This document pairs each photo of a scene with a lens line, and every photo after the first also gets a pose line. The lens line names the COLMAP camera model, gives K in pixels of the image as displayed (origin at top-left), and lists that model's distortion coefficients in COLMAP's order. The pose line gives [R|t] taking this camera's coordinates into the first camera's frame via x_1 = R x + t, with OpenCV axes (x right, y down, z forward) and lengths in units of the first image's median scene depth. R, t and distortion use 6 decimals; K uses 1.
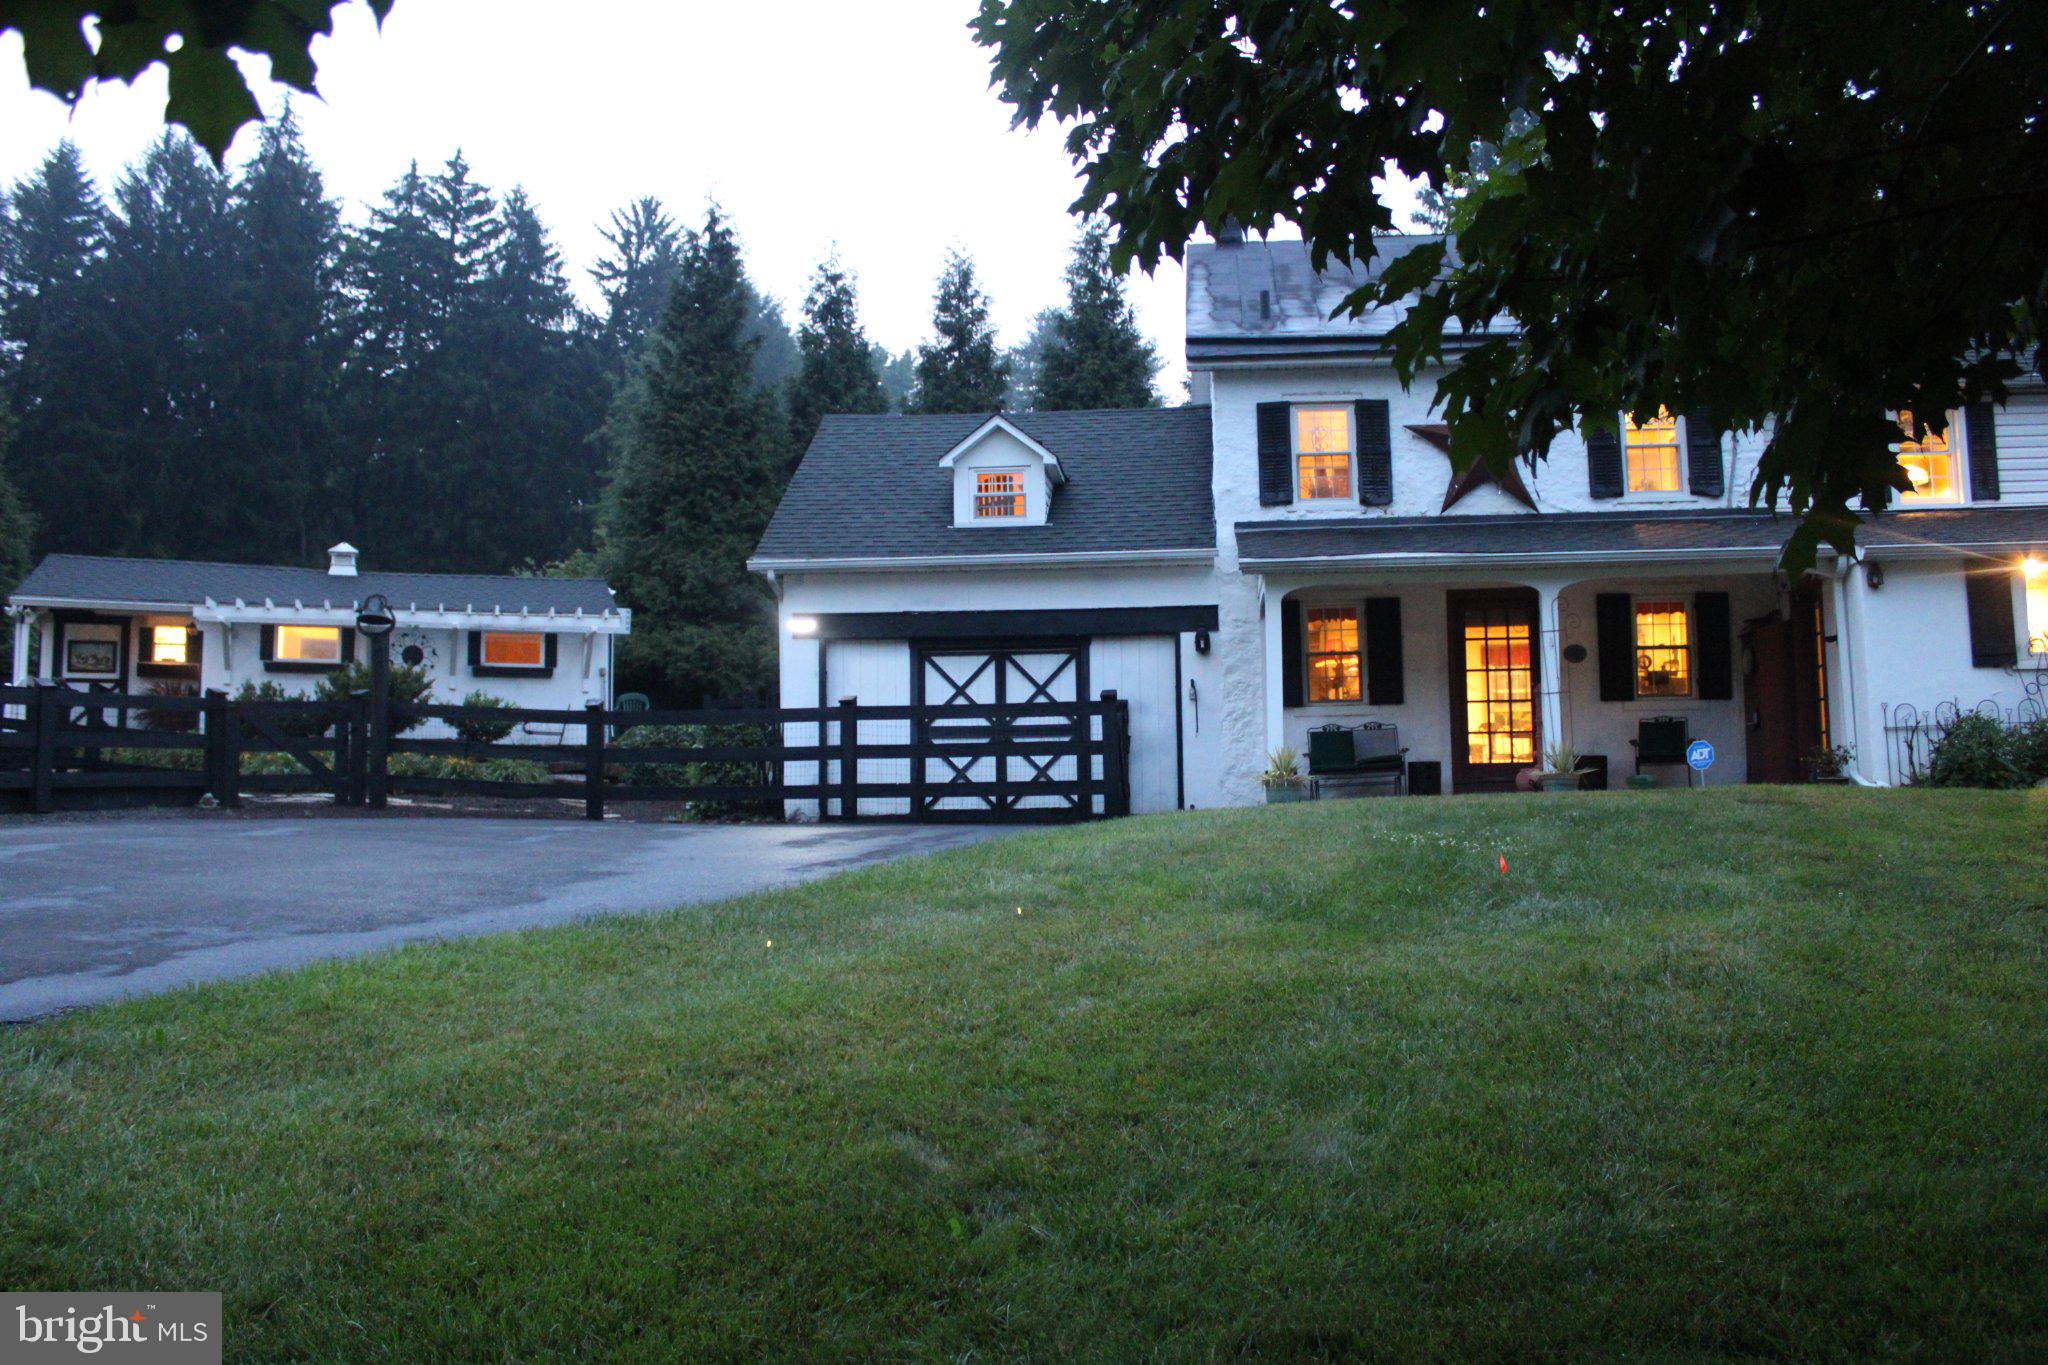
lens RADIAL K [[1670.3, 0, 1024.0], [0, 1670.3, 682.5], [0, 0, 1]] dist [-0.163216, 0.148347]
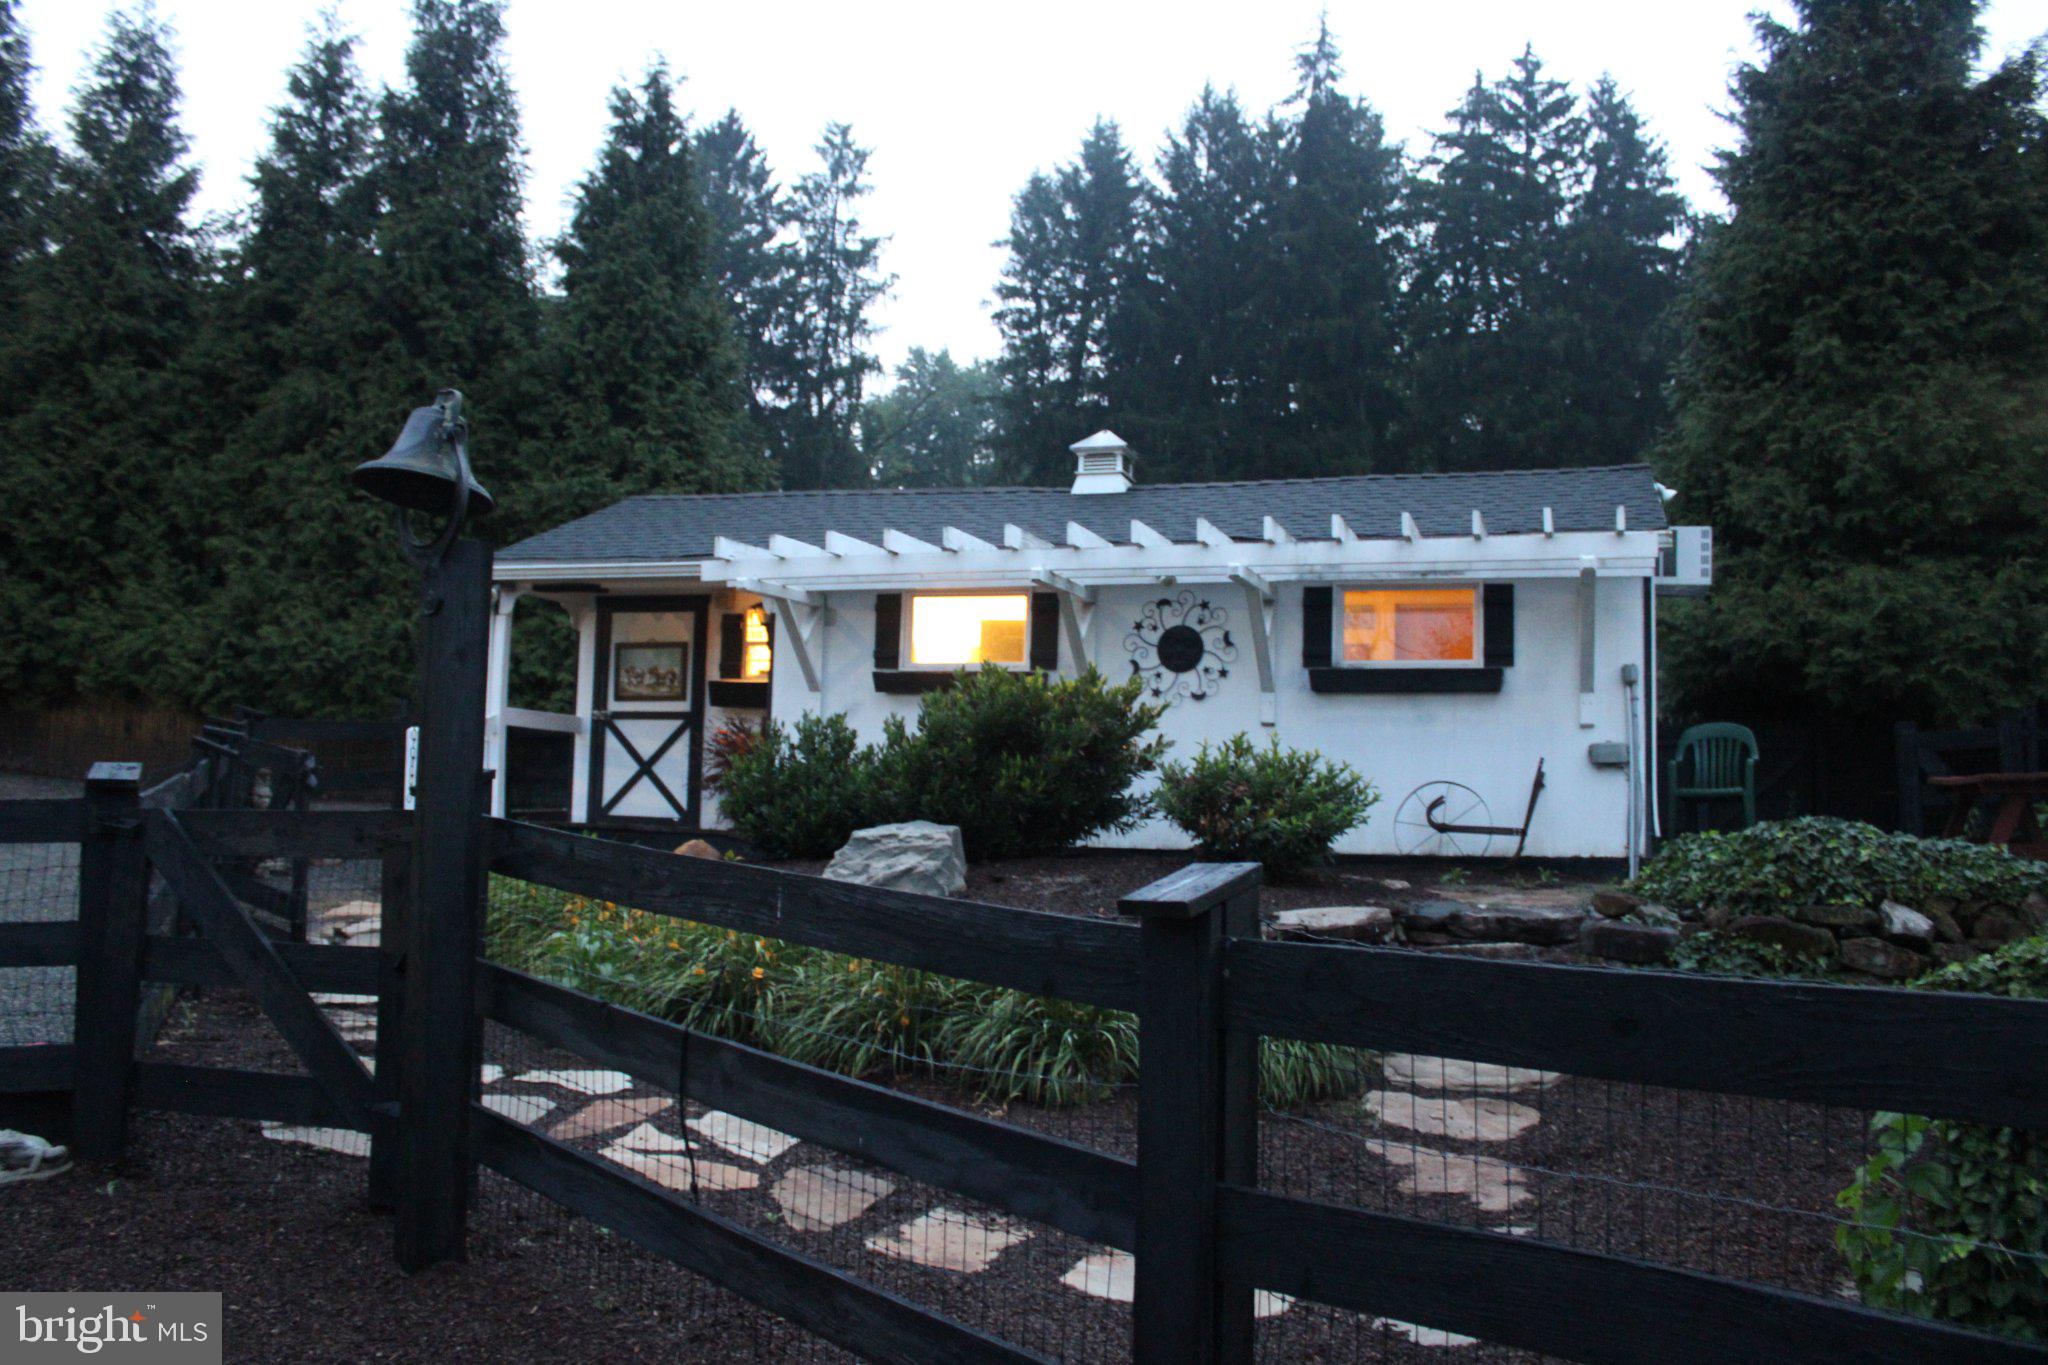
lens RADIAL K [[1670.3, 0, 1024.0], [0, 1670.3, 682.5], [0, 0, 1]] dist [-0.163216, 0.148347]
pose [[0.777974, -0.023362, -0.627862, -0.101192], [0.021422, 0.999714, -0.010654, -0.002915], [0.627931, -0.005161, 0.778252, 0.505645]]
